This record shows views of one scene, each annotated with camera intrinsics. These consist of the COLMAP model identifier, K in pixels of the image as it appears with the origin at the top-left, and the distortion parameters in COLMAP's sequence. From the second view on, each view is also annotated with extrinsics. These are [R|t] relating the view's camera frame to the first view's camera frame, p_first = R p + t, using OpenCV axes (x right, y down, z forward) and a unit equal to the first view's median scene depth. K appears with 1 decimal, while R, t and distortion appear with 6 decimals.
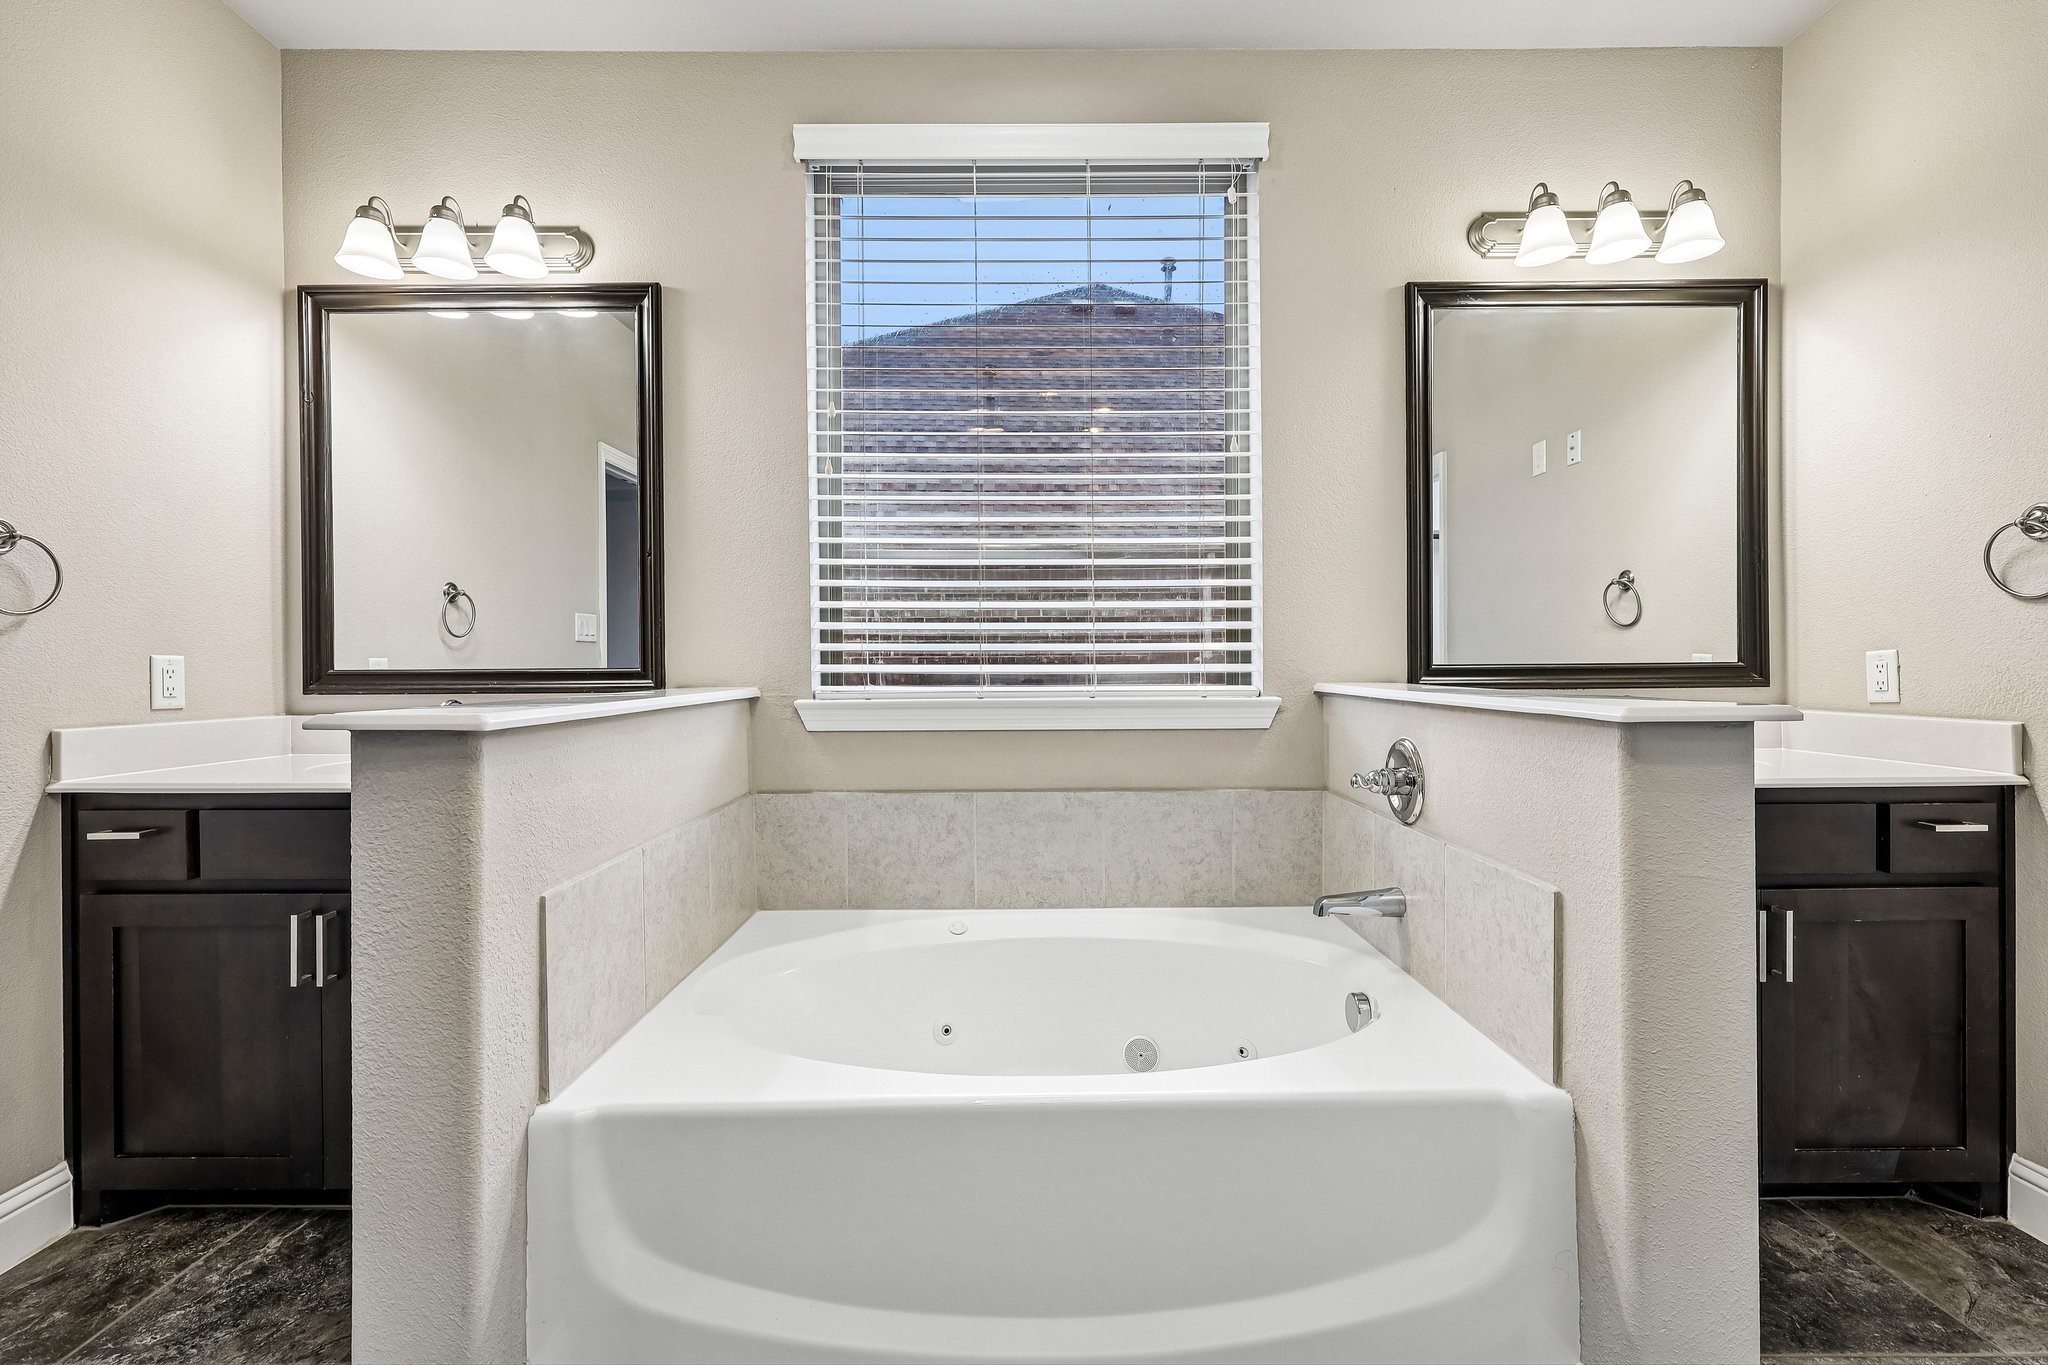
lens RADIAL K [[908.4, 0, 1027.7], [0, 908.4, 654.5], [0, 0, 1]] dist [0.000384, -0.000228]
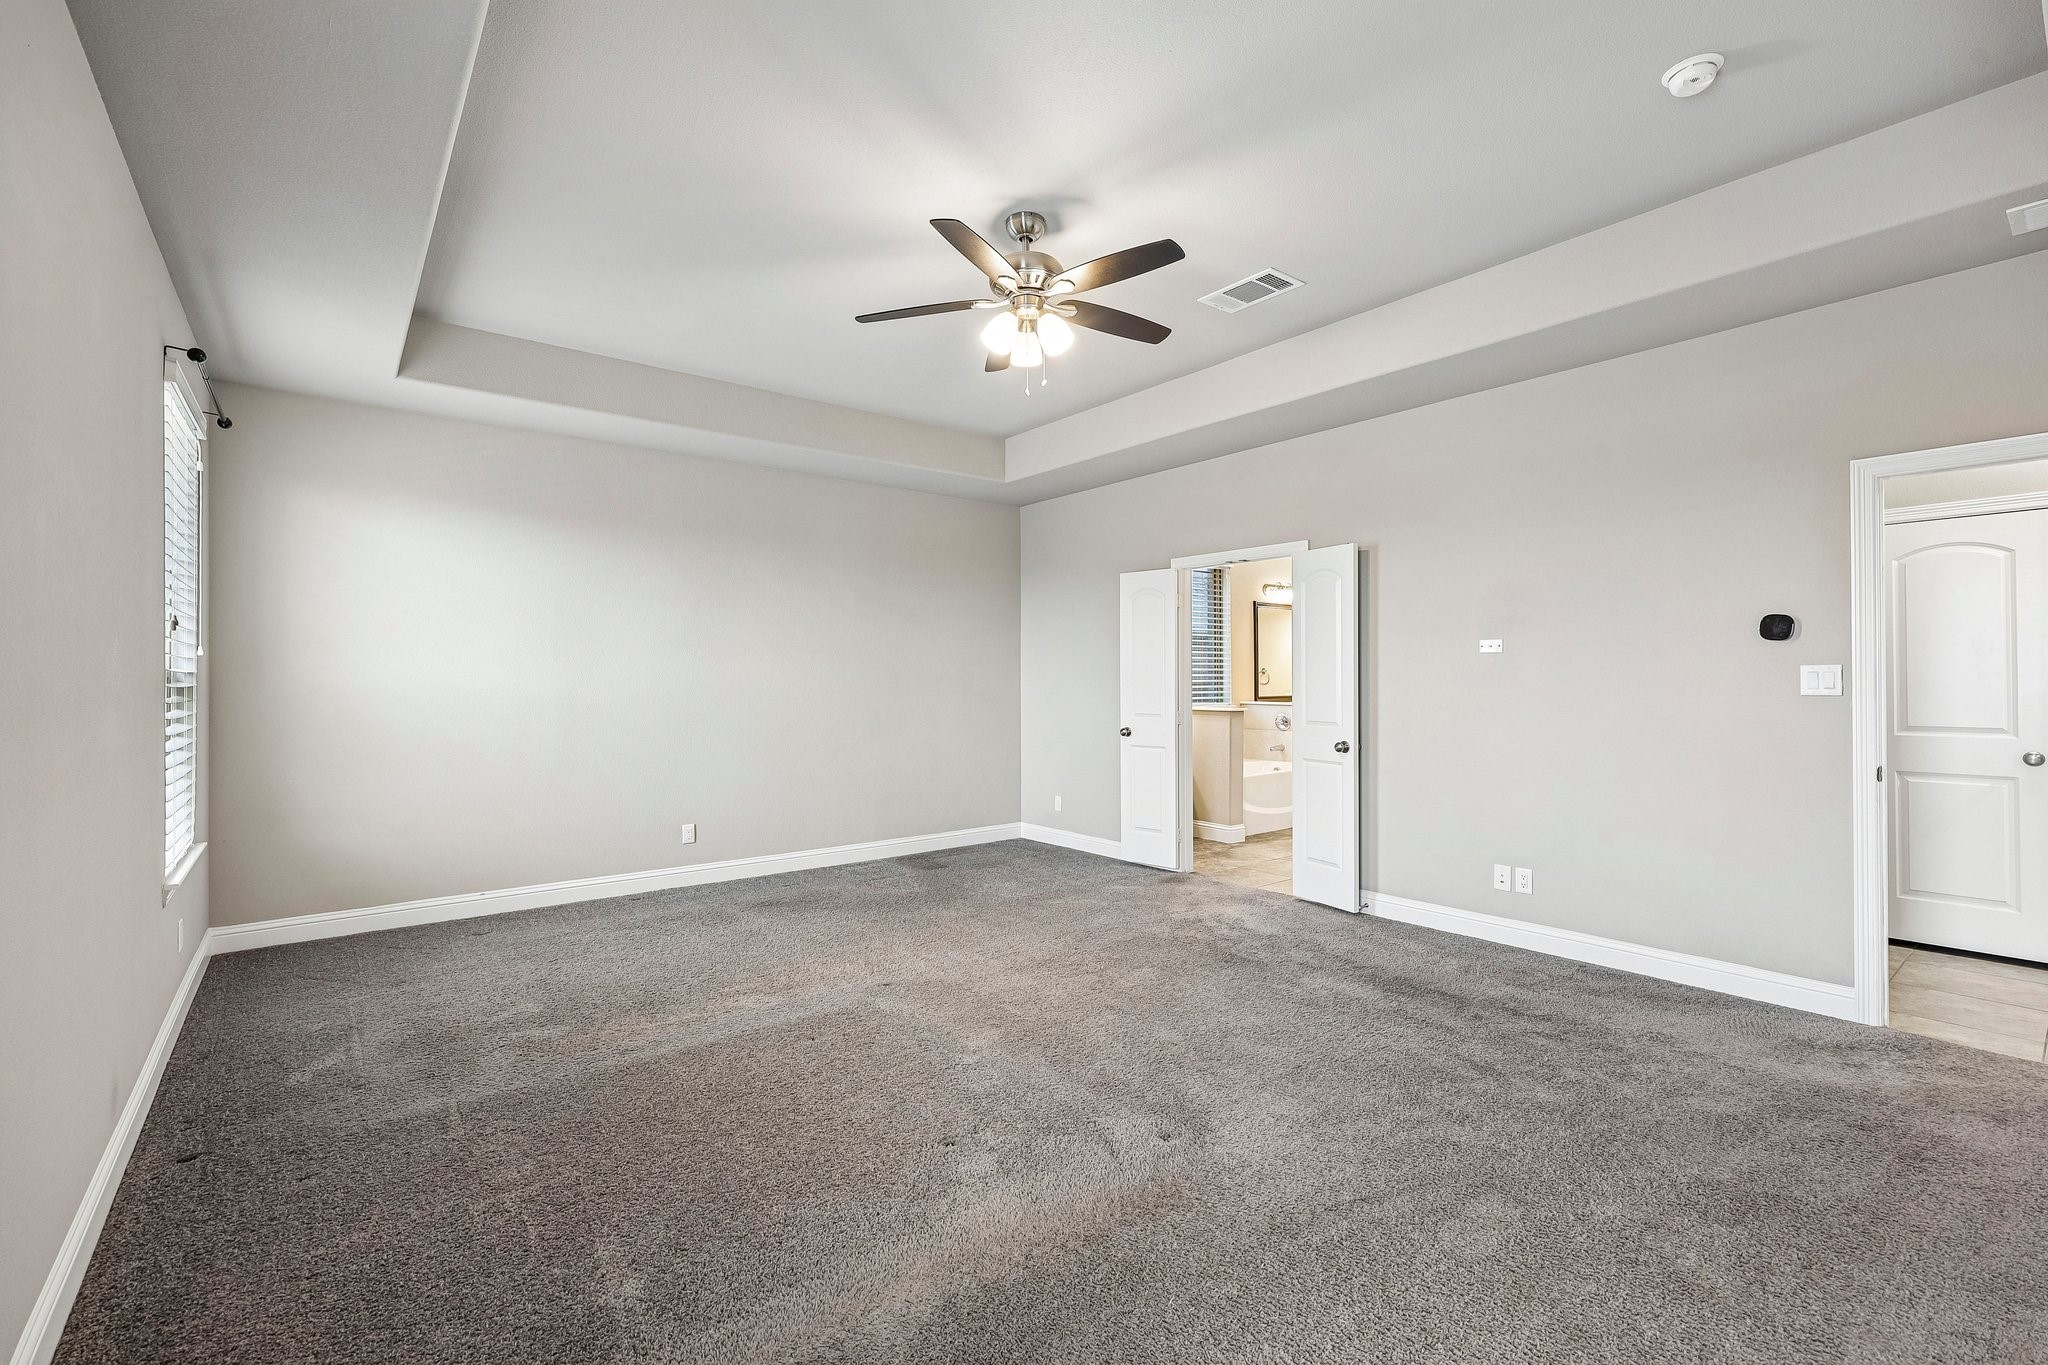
lens RADIAL K [[873.6, 0, 1029.9], [0, 873.6, 675.2], [0, 0, 1]] dist [-0.001909, 0.000211]
pose [[0.786480, 0.005915, 0.617588, -2.741194], [-0.000046, 0.999955, -0.009520, -0.048583], [-0.617616, 0.007459, 0.786444, -1.409655]]
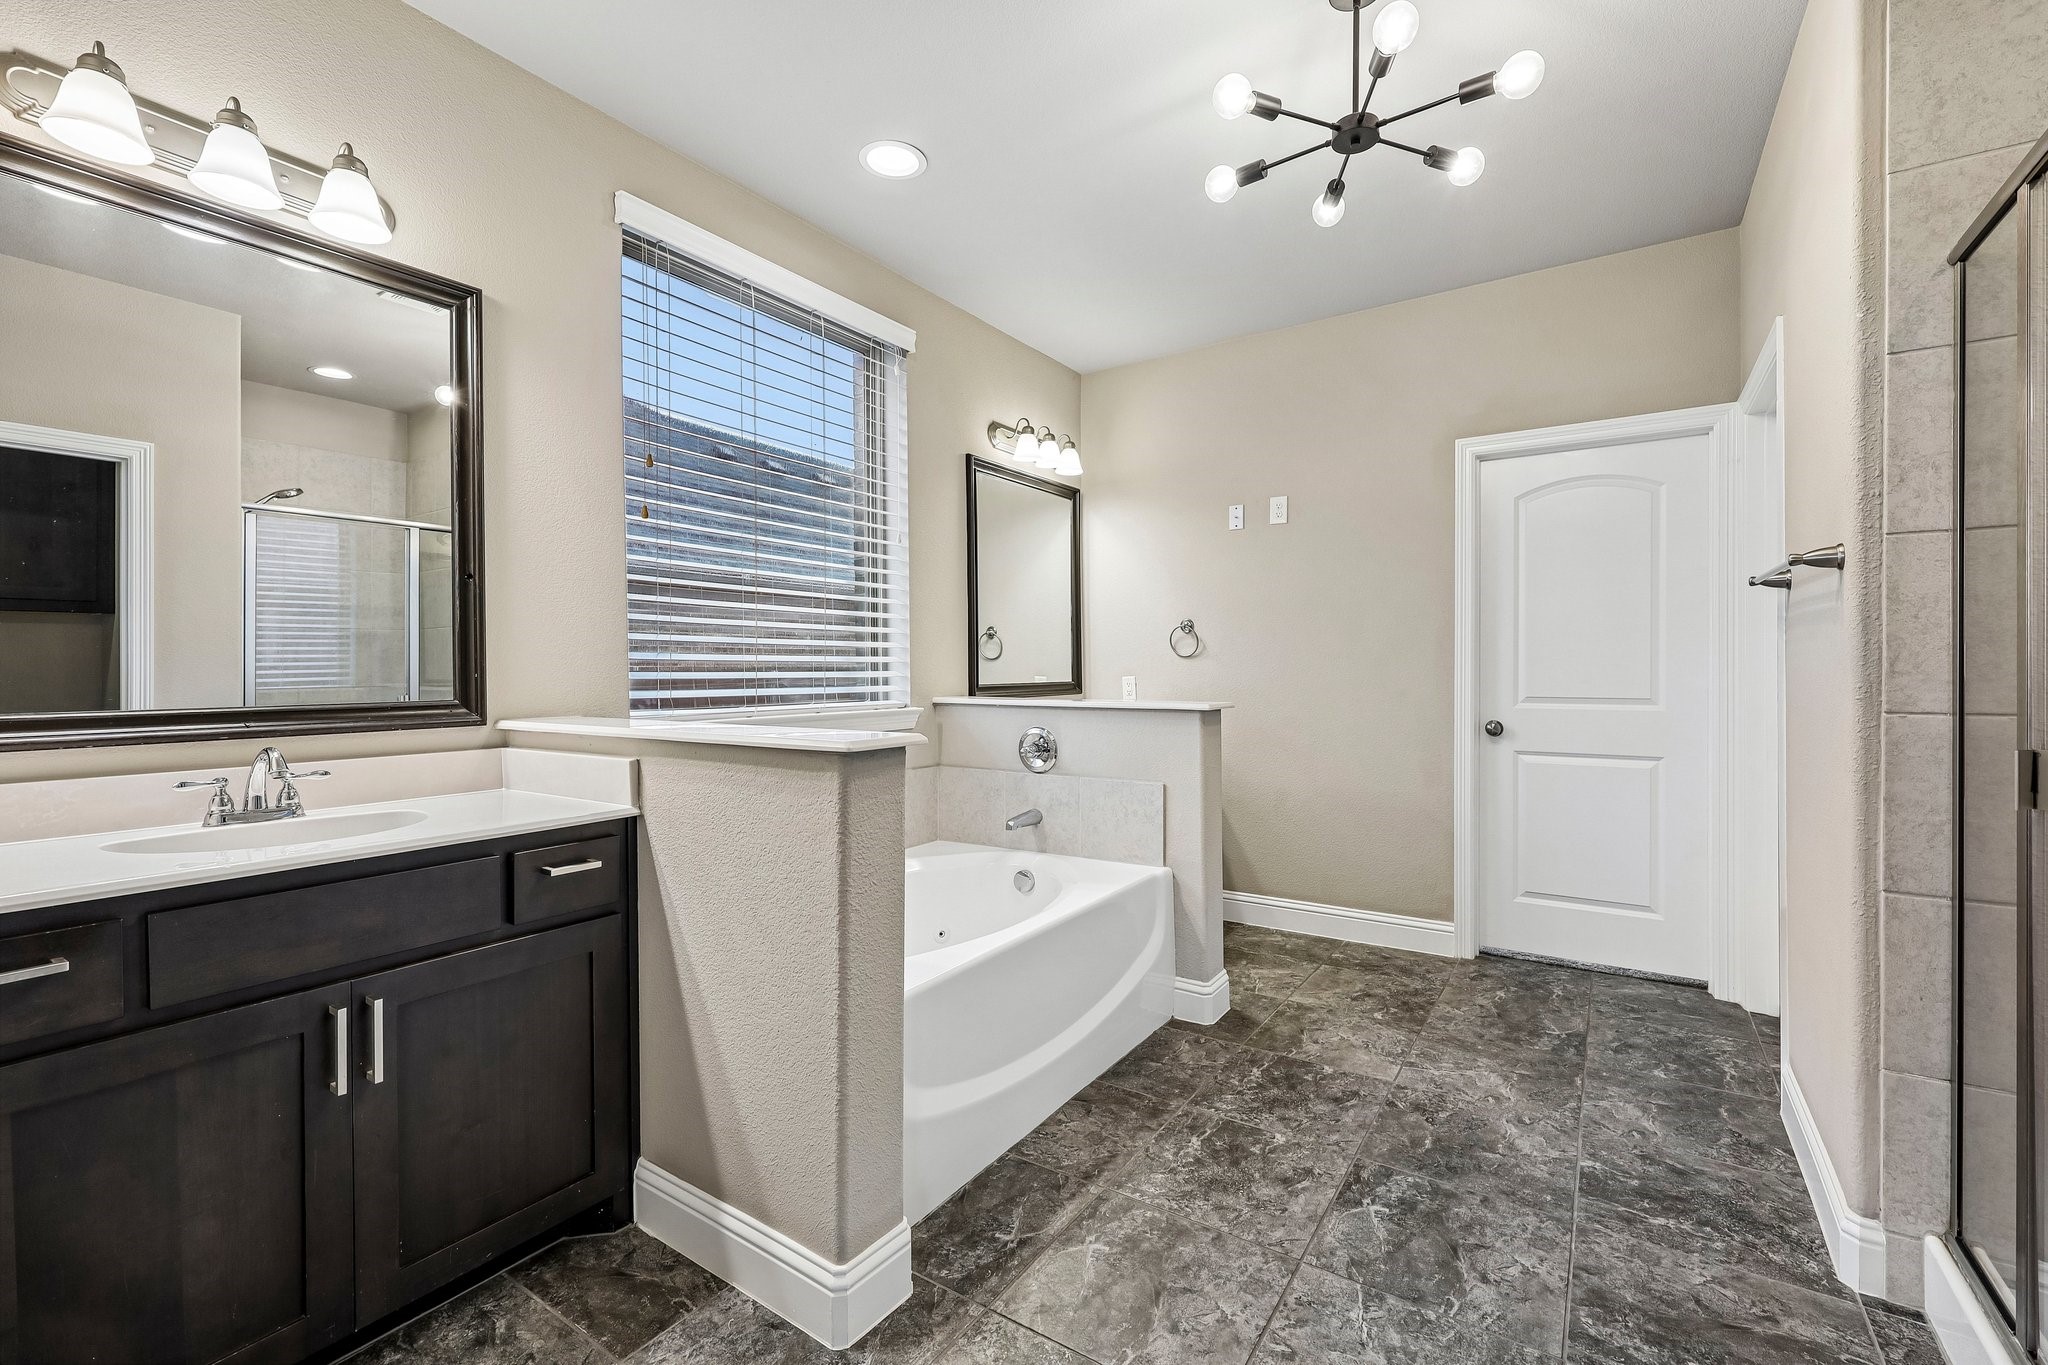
lens RADIAL K [[873.6, 0, 1029.9], [0, 873.6, 675.2], [0, 0, 1]] dist [-0.001909, 0.000211]
pose [[0.562085, -0.000570, 0.827079, -0.838082], [-0.000319, 1.000000, 0.000906, -0.009432], [-0.827079, -0.000773, 0.562085, 0.019299]]
